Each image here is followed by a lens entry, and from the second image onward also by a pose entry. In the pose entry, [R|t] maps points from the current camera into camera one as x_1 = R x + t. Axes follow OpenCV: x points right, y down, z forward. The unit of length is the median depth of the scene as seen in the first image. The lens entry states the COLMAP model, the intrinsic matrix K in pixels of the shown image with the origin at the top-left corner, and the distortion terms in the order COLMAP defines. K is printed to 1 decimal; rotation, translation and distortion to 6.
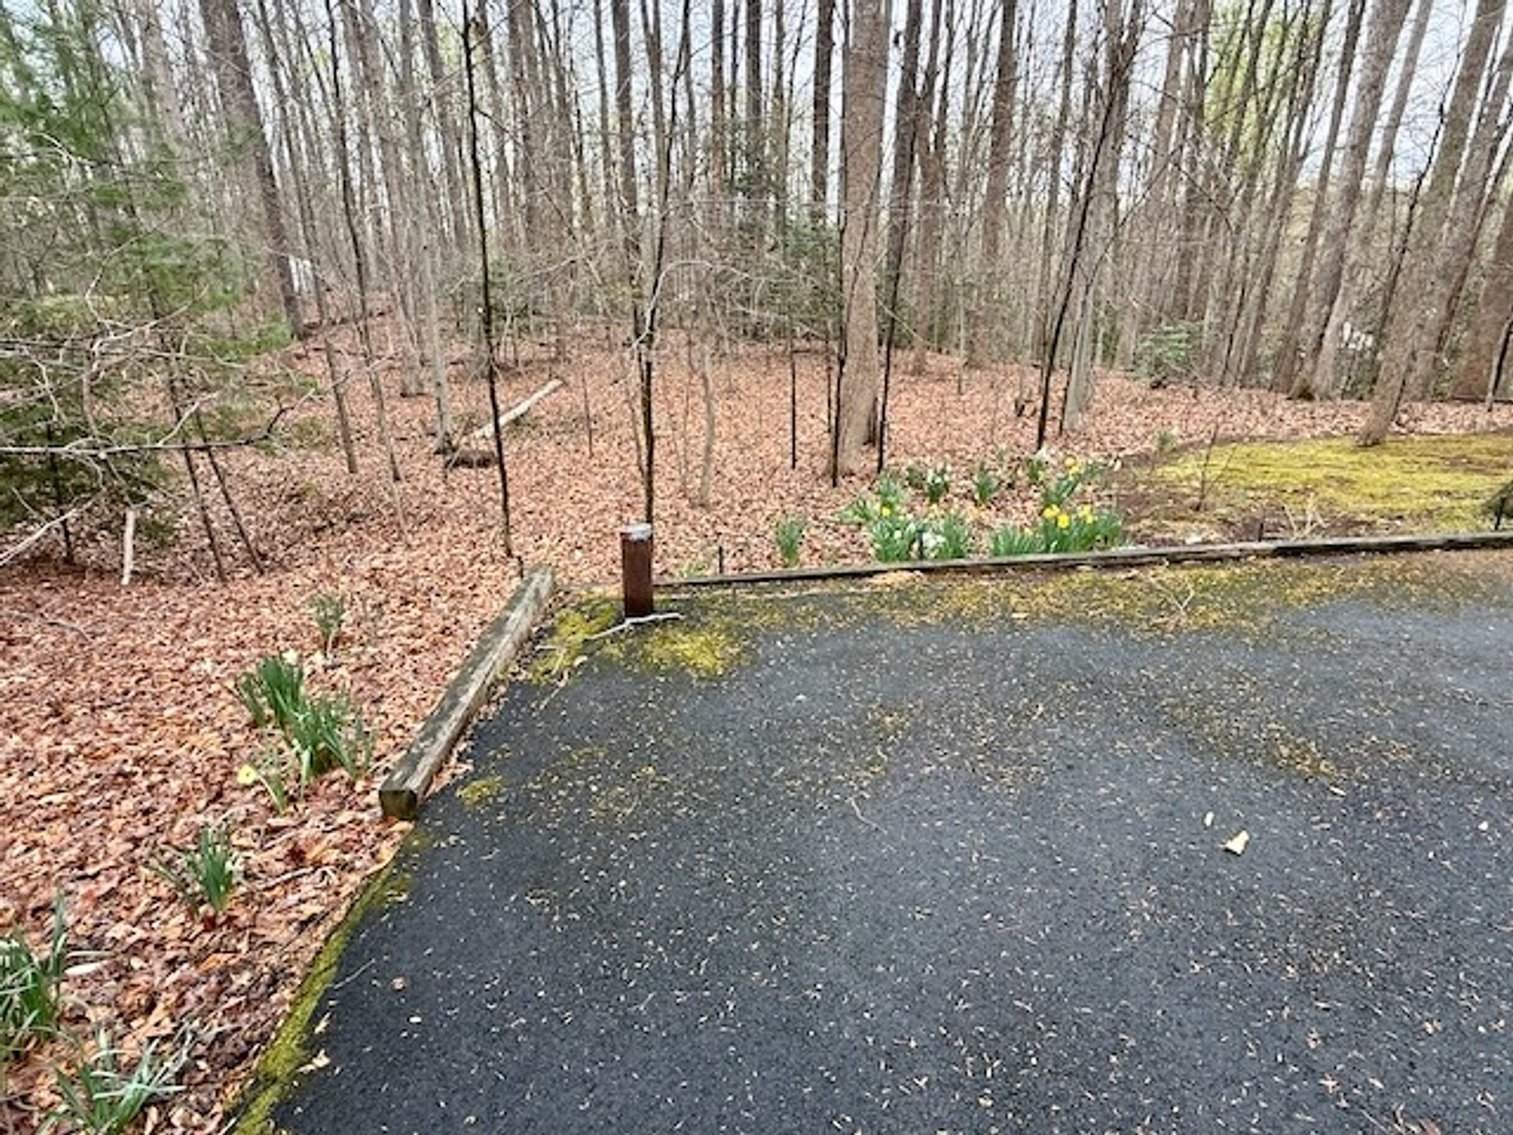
lens RADIAL K [[819.9, 0, 750.9], [0, 819.9, 562.9], [0, 0, 1]] dist [0.004778, -0.000384]
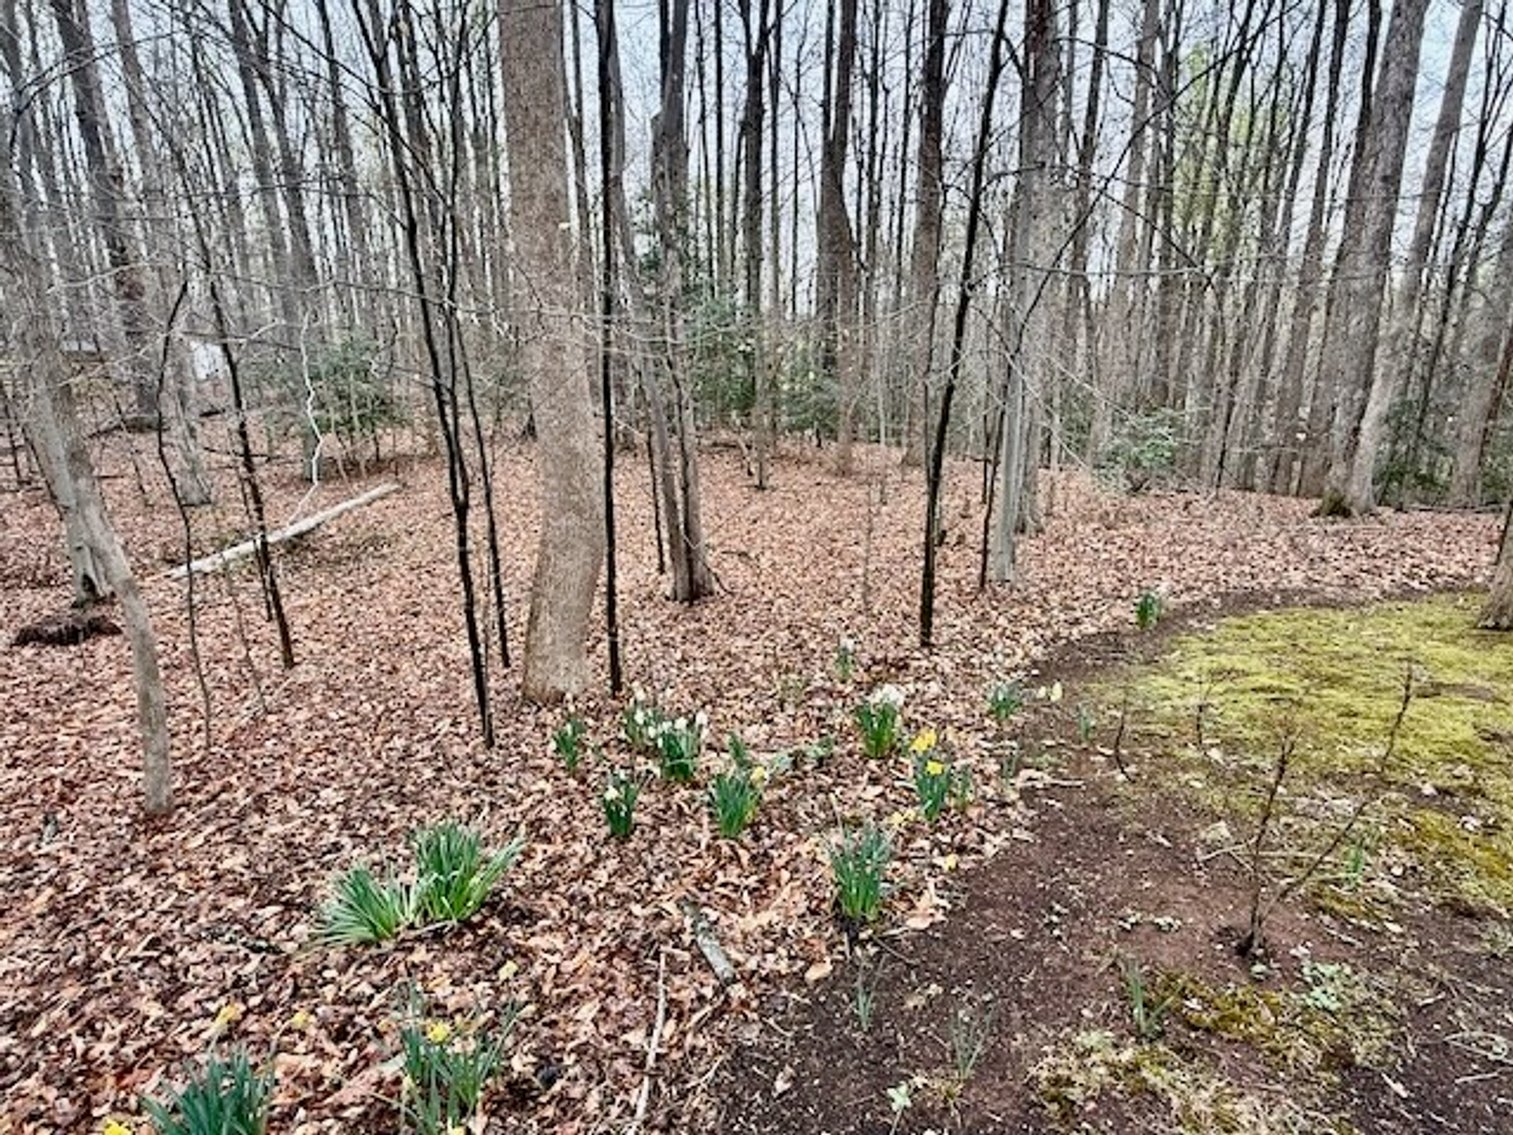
lens RADIAL K [[819.9, 0, 754.4], [0, 819.9, 569.3], [0, 0, 1]] dist [0.004778, -0.000384]
pose [[0.999910, -0.005868, 0.012056, 0.156154], [0.006960, 0.995674, -0.092649, -0.091788], [-0.011461, 0.092725, 0.995626, 0.299497]]
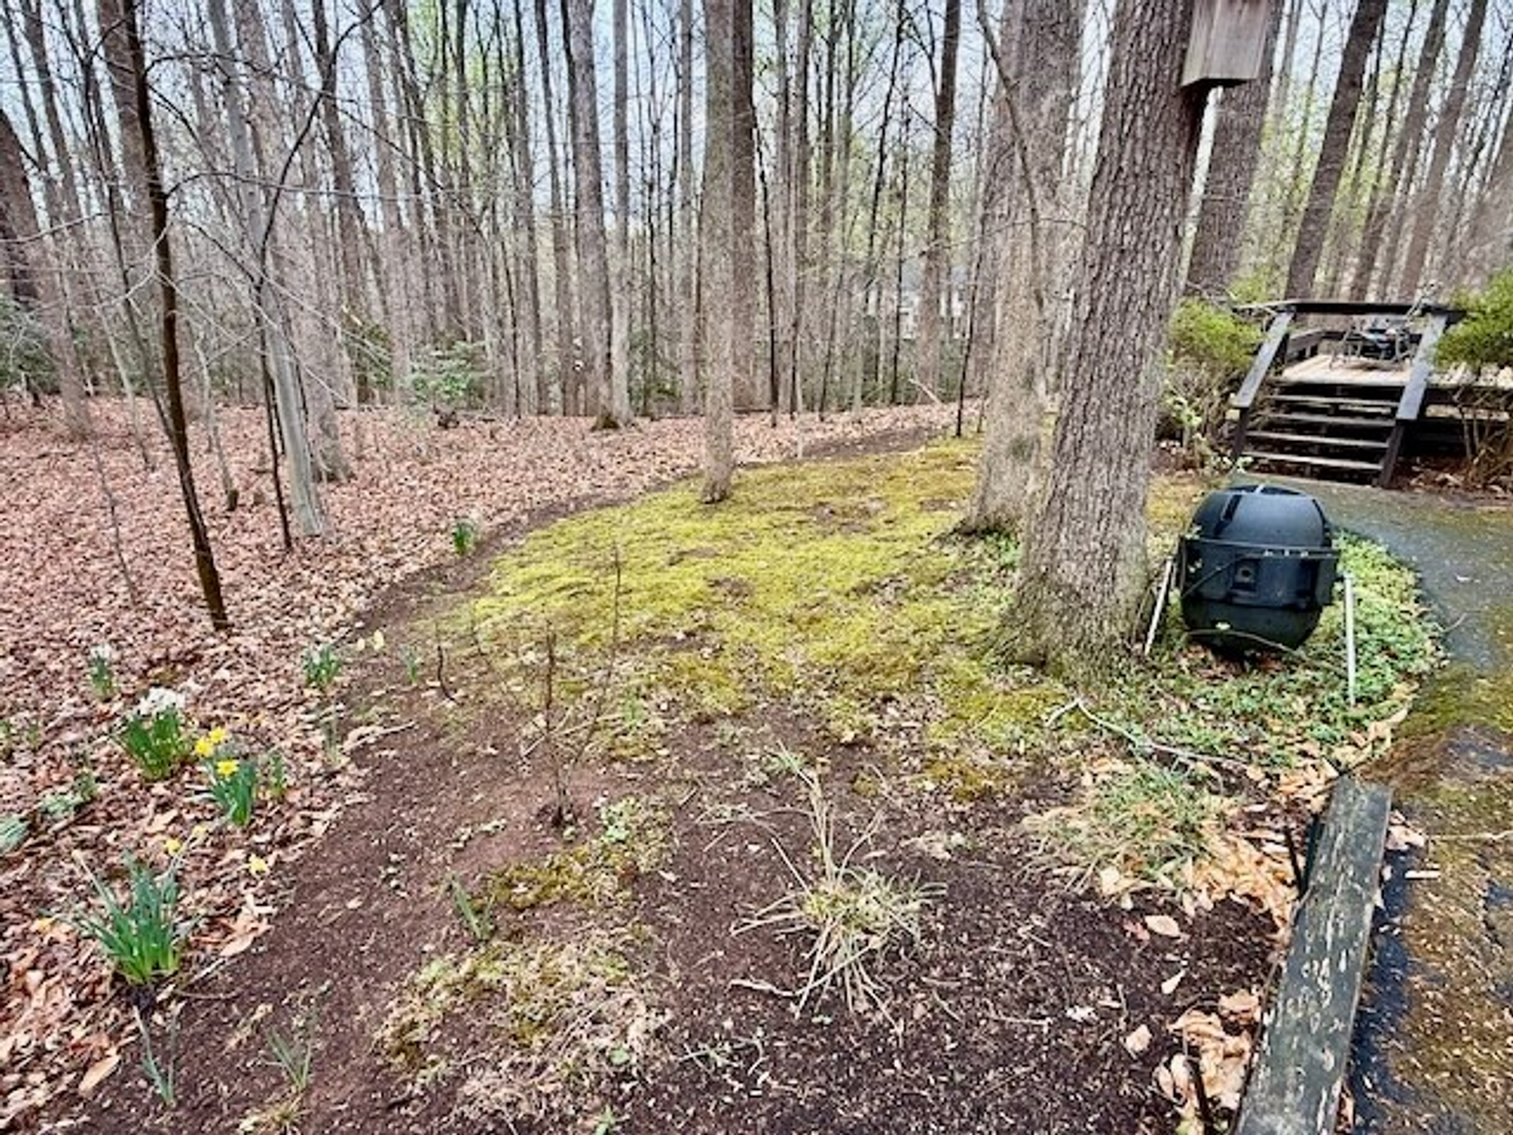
lens RADIAL K [[819.9, 0, 750.5], [0, 819.9, 565.9], [0, 0, 1]] dist [0.004778, -0.000384]
pose [[0.704743, -0.217412, 0.675329, 0.173881], [0.232594, 0.970082, 0.069579, -0.088892], [-0.670252, 0.108042, 0.734227, 0.298470]]
